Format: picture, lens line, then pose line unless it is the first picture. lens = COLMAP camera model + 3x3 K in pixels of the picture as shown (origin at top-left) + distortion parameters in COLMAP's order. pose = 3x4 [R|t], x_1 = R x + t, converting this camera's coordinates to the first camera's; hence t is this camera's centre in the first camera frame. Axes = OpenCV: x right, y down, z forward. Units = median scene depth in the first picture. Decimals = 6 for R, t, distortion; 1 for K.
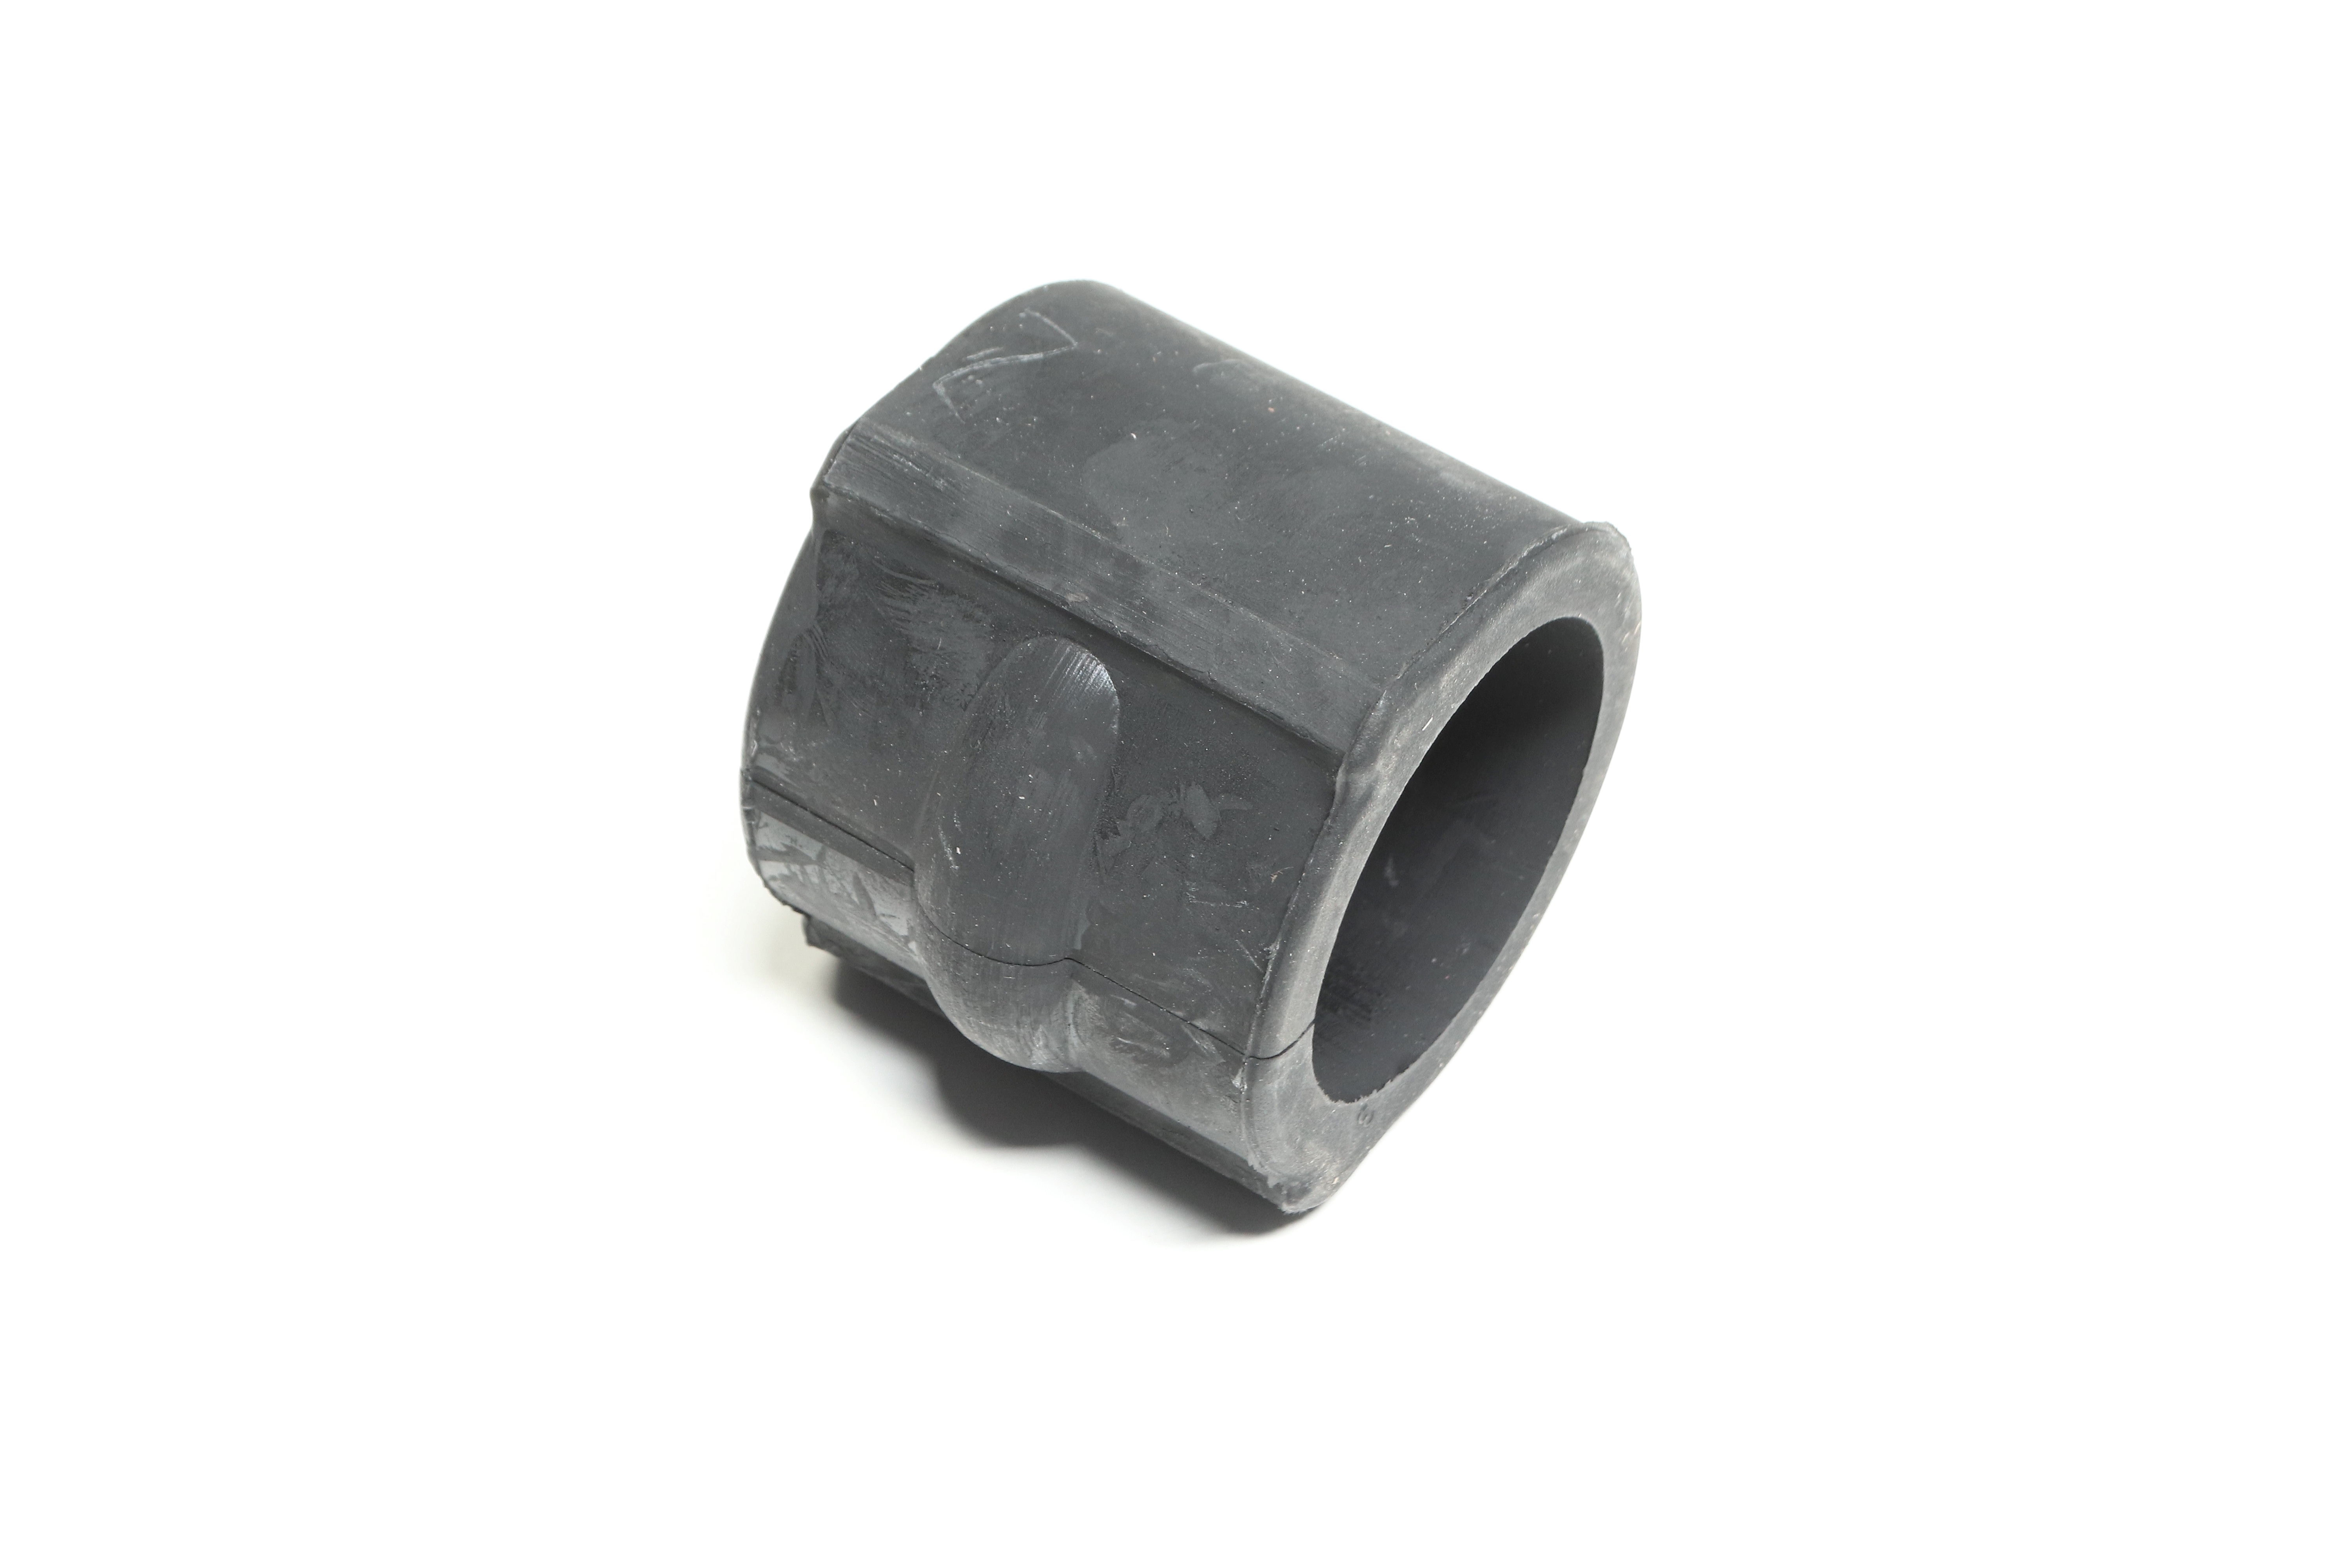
lens RADIAL K [[5171.8, 0, 1176.0], [0, 5171.8, 784.0], [0, 0, 1]] dist [0.014975, 0.019424]
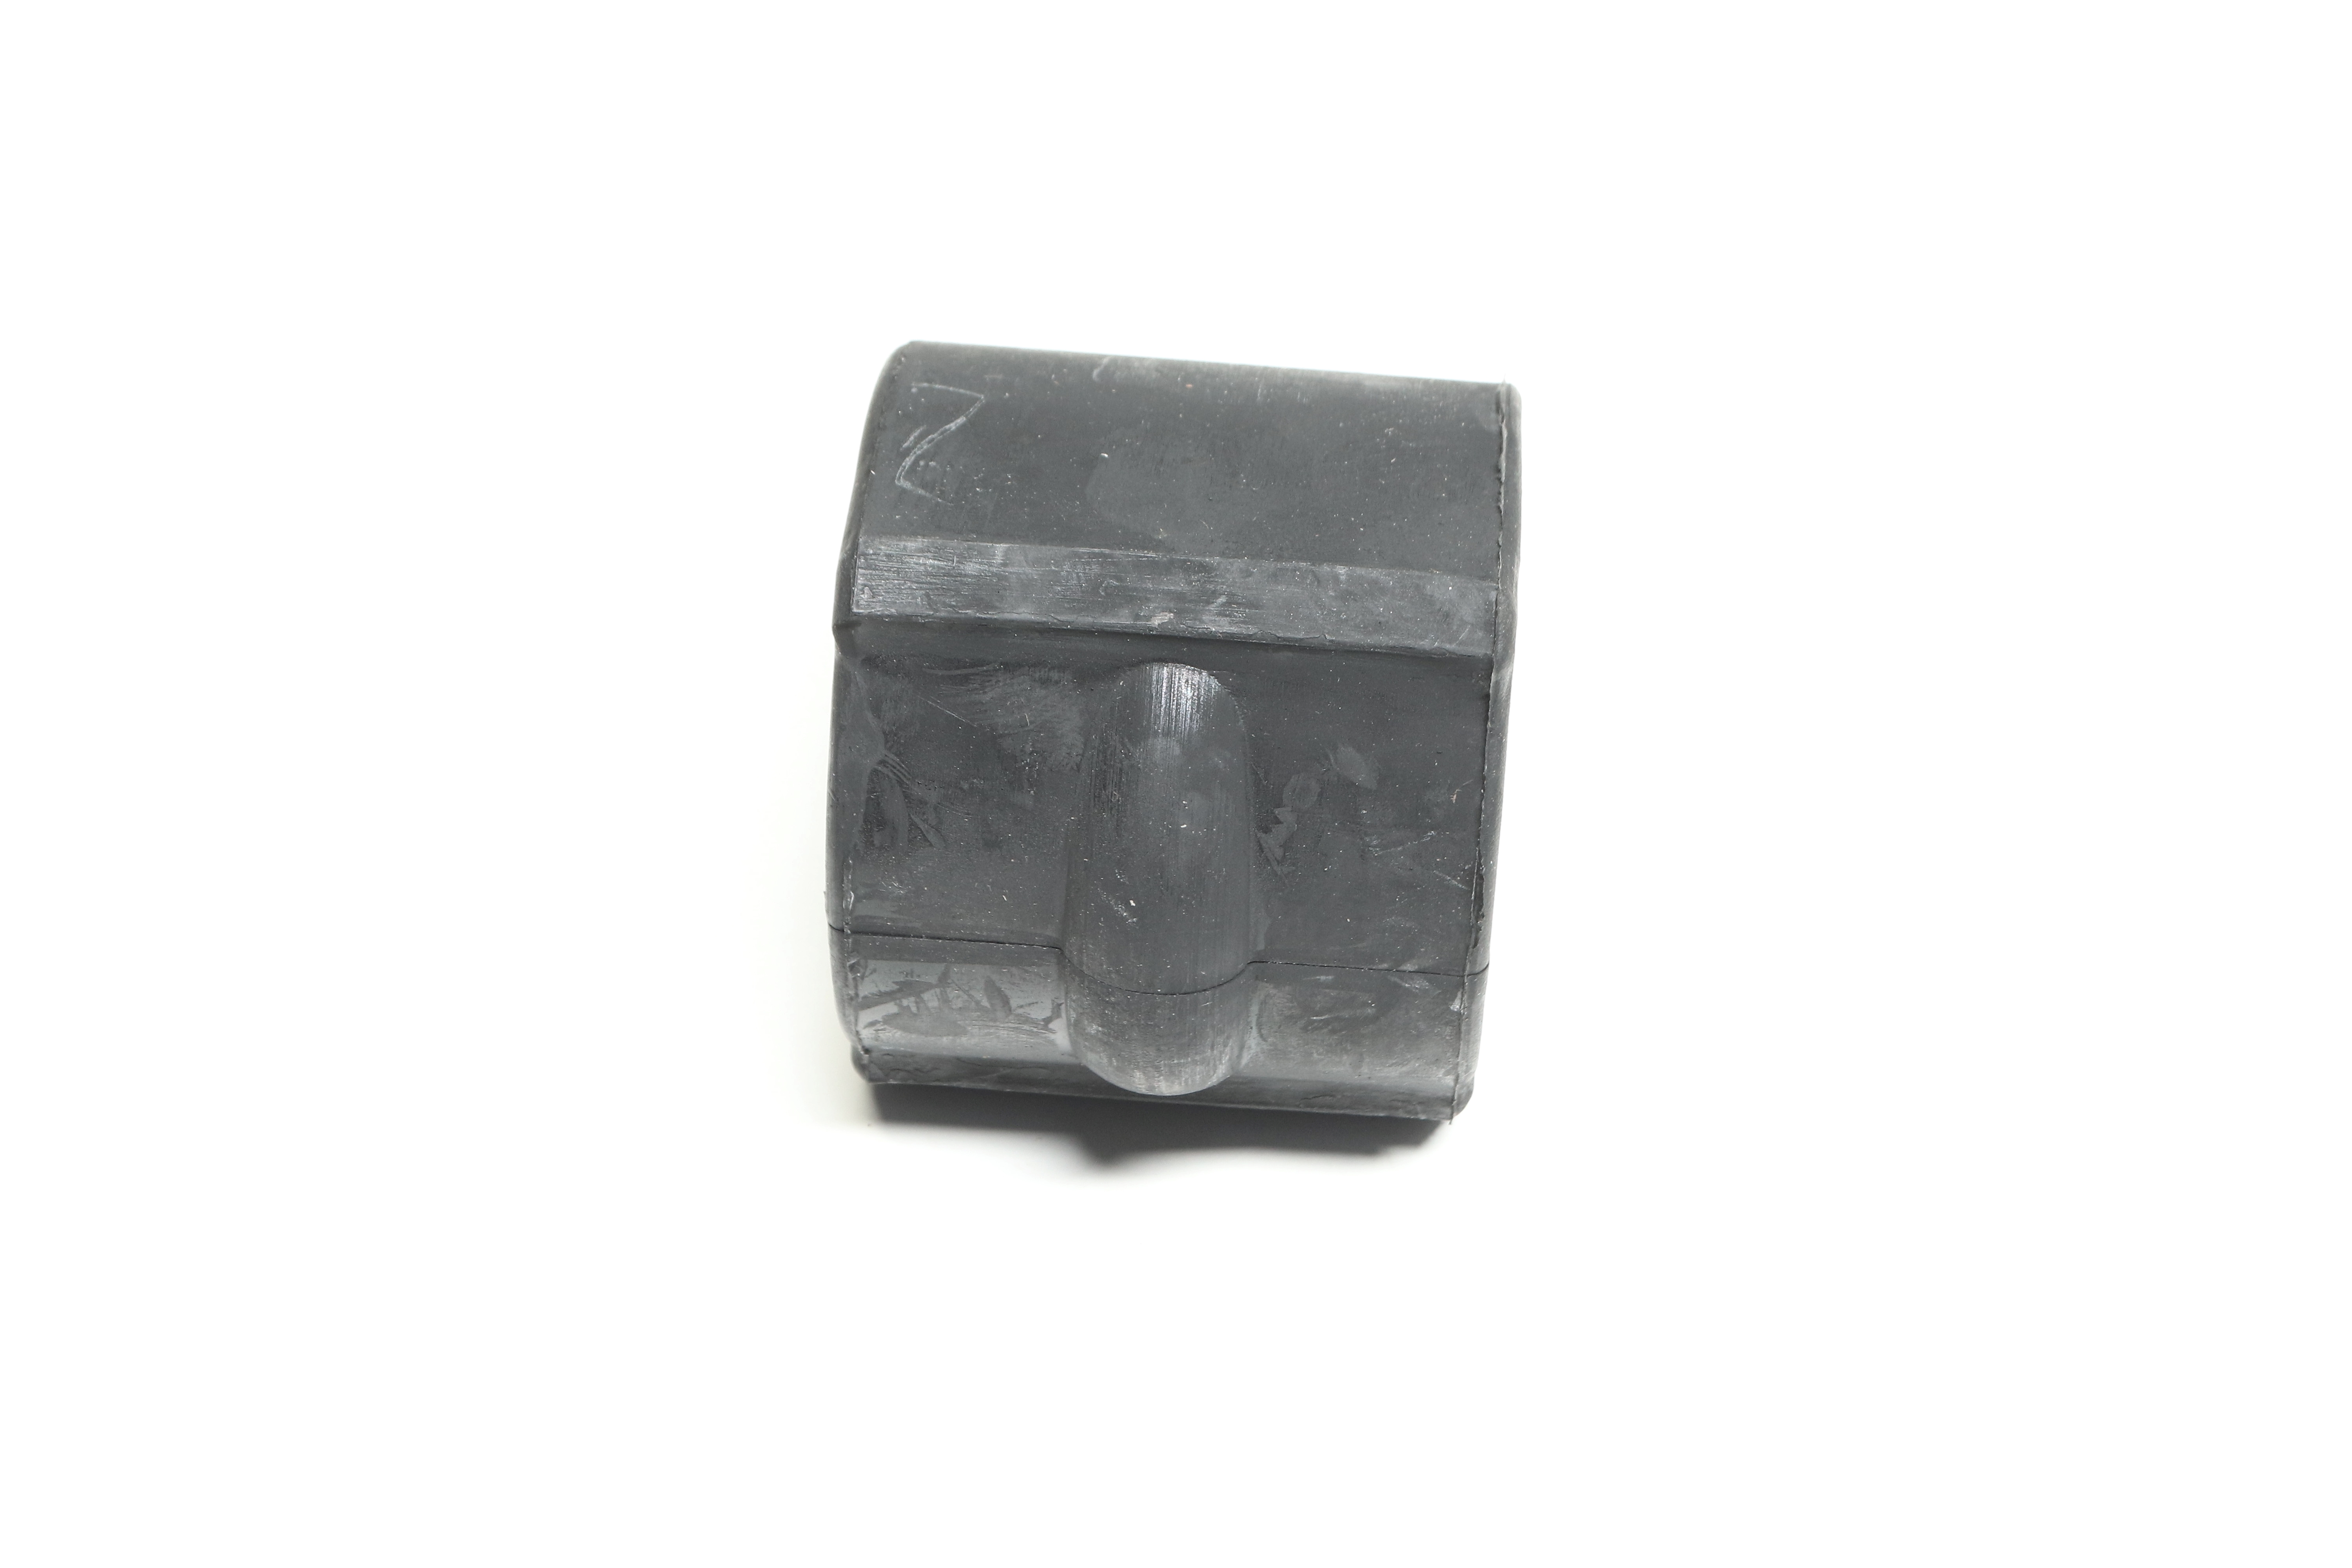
lens RADIAL K [[5171.8, 0, 1176.0], [0, 5171.8, 784.0], [0, 0, 1]] dist [0.014975, 0.019424]
pose [[0.852153, -0.381079, 0.358629, -0.378402], [0.378360, 0.922124, 0.080812, -0.084370], [-0.361496, 0.066826, 0.929976, 0.073325]]
